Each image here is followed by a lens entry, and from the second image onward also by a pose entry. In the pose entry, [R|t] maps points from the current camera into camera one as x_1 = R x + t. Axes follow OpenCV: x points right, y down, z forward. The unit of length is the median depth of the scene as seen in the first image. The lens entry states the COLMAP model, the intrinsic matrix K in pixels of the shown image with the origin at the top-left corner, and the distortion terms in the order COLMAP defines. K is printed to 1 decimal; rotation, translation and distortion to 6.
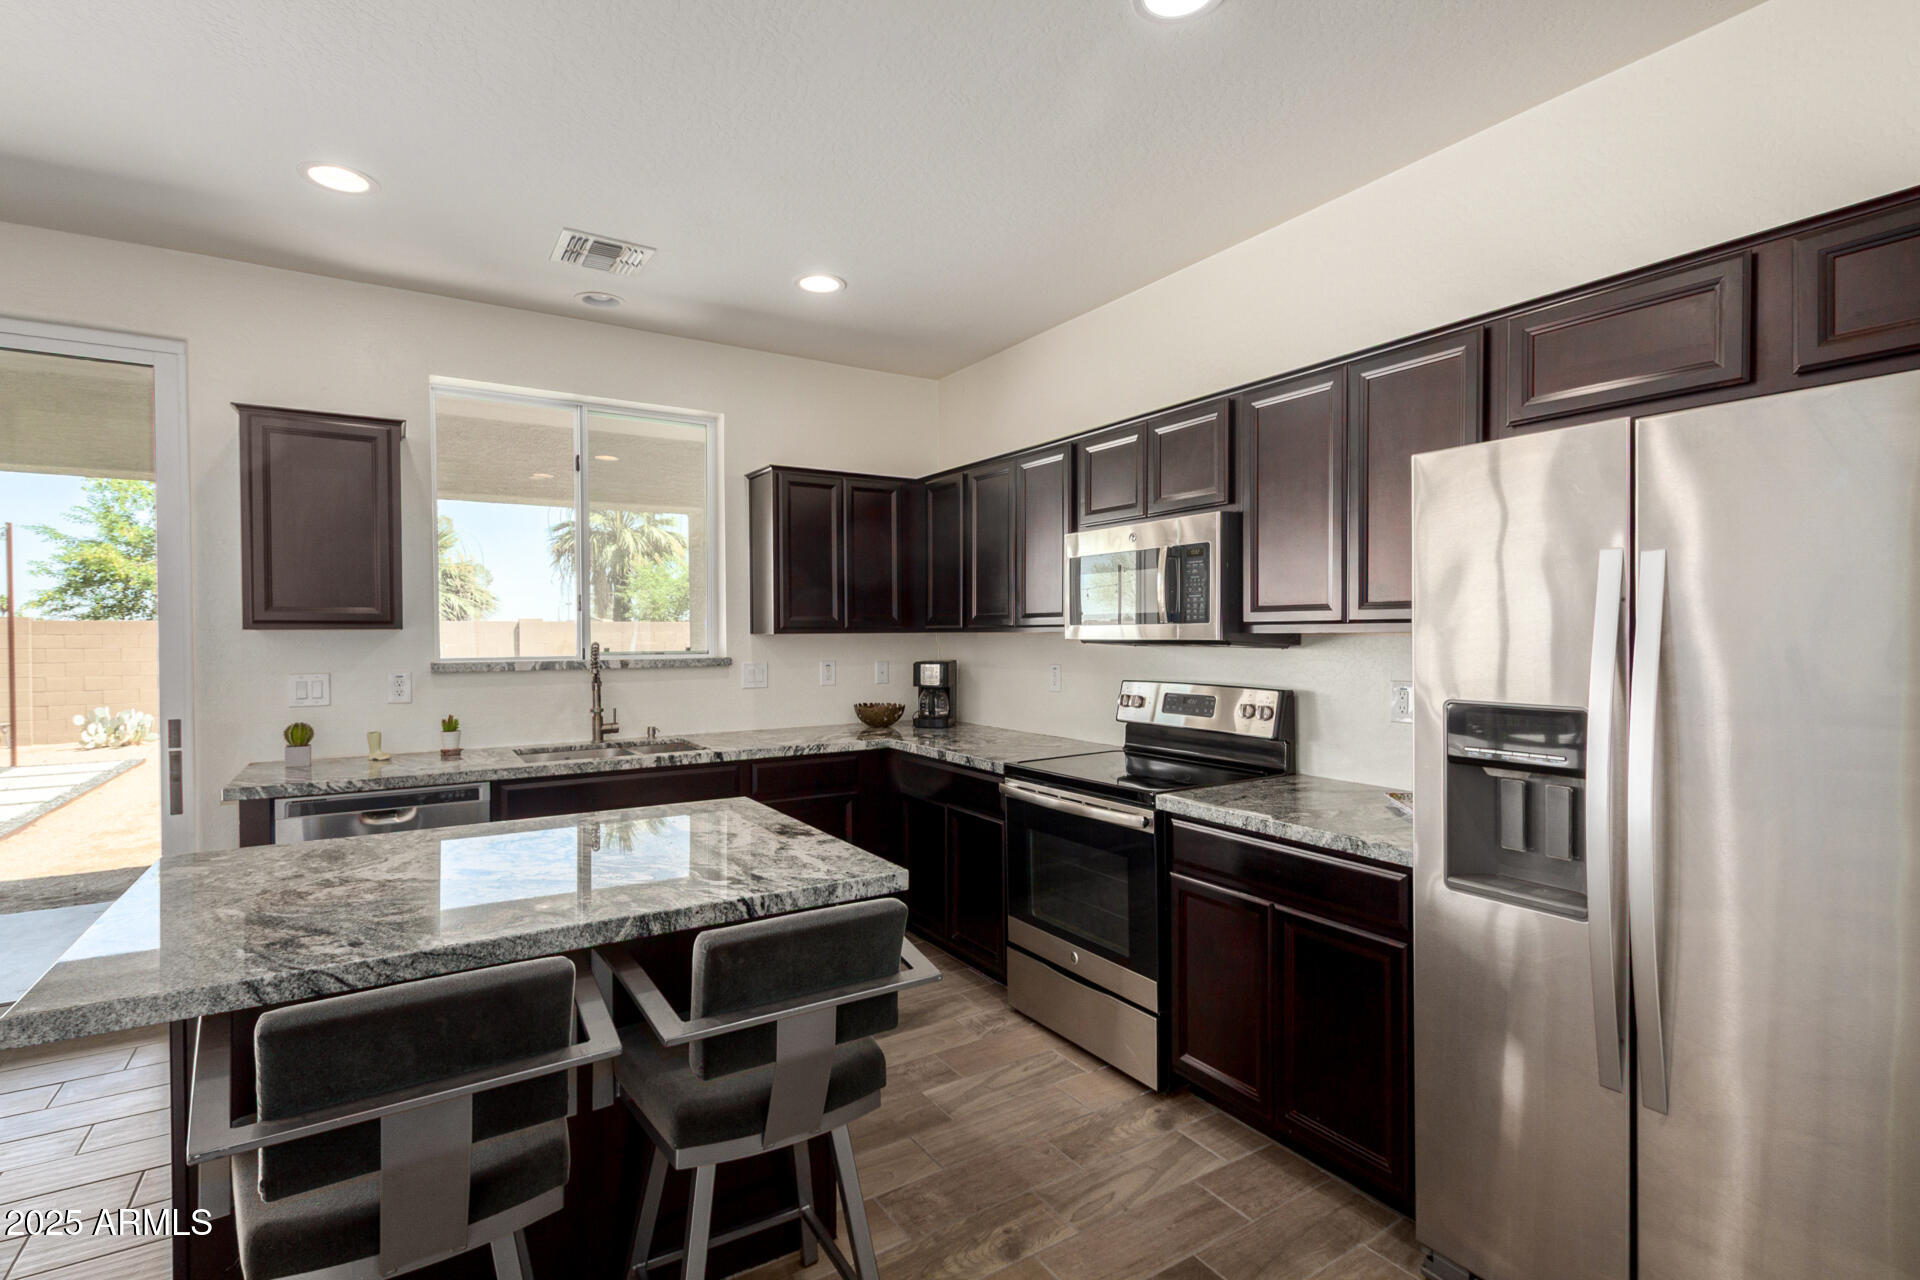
lens RADIAL K [[889.3, 0, 968.8], [0, 889.3, 632.2], [0, 0, 1]] dist [0.013181, 0.000062]
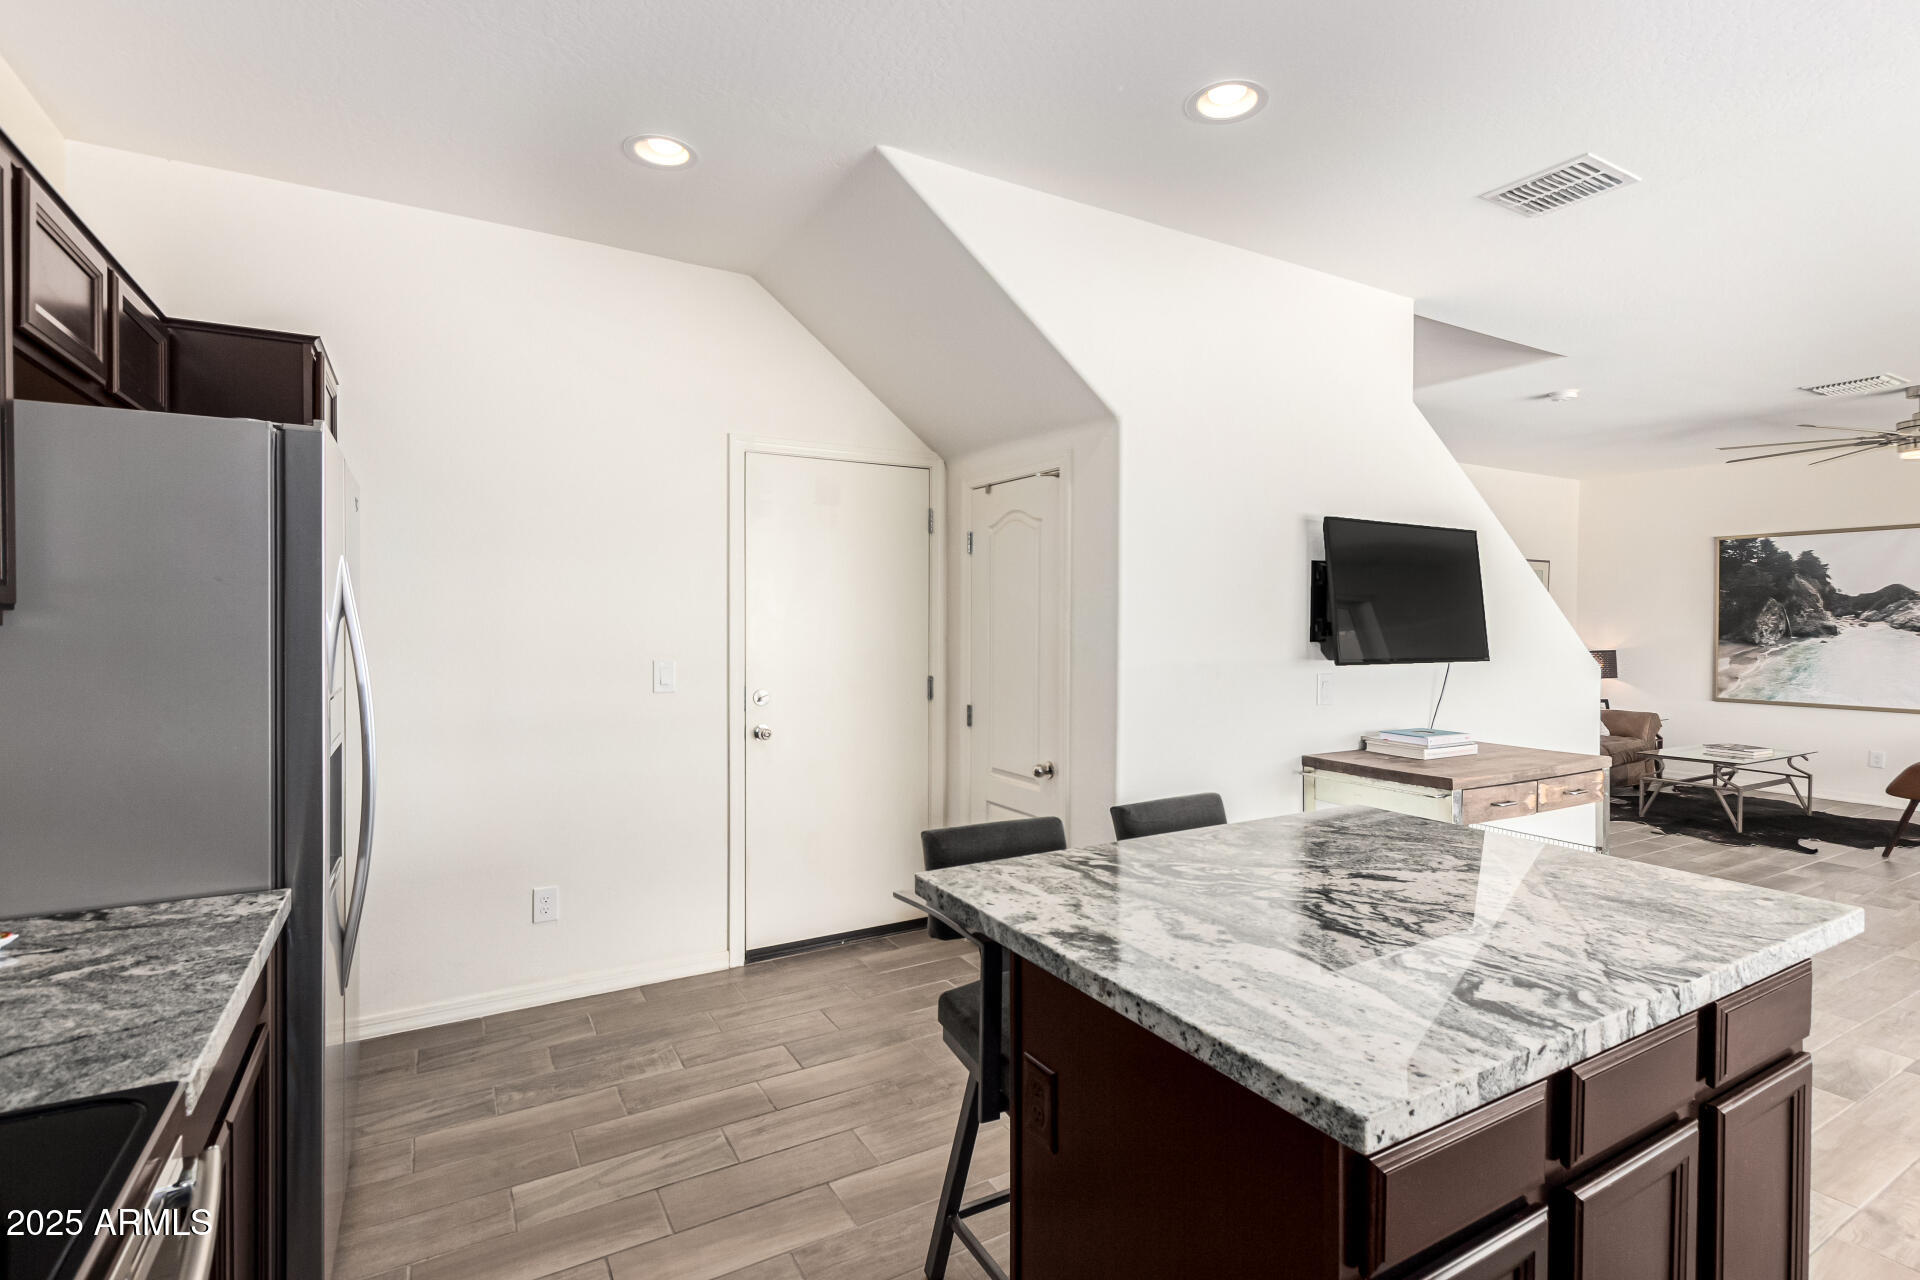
lens RADIAL K [[903.1, 0, 966.4], [0, 903.1, 624.7], [0, 0, 1]] dist [0.009306, -0.000090]
pose [[-0.998140, -0.002803, 0.060898, -0.175089], [-0.002588, 0.999990, 0.003602, 0.000778], [-0.060907, 0.003437, -0.998138, 1.904764]]
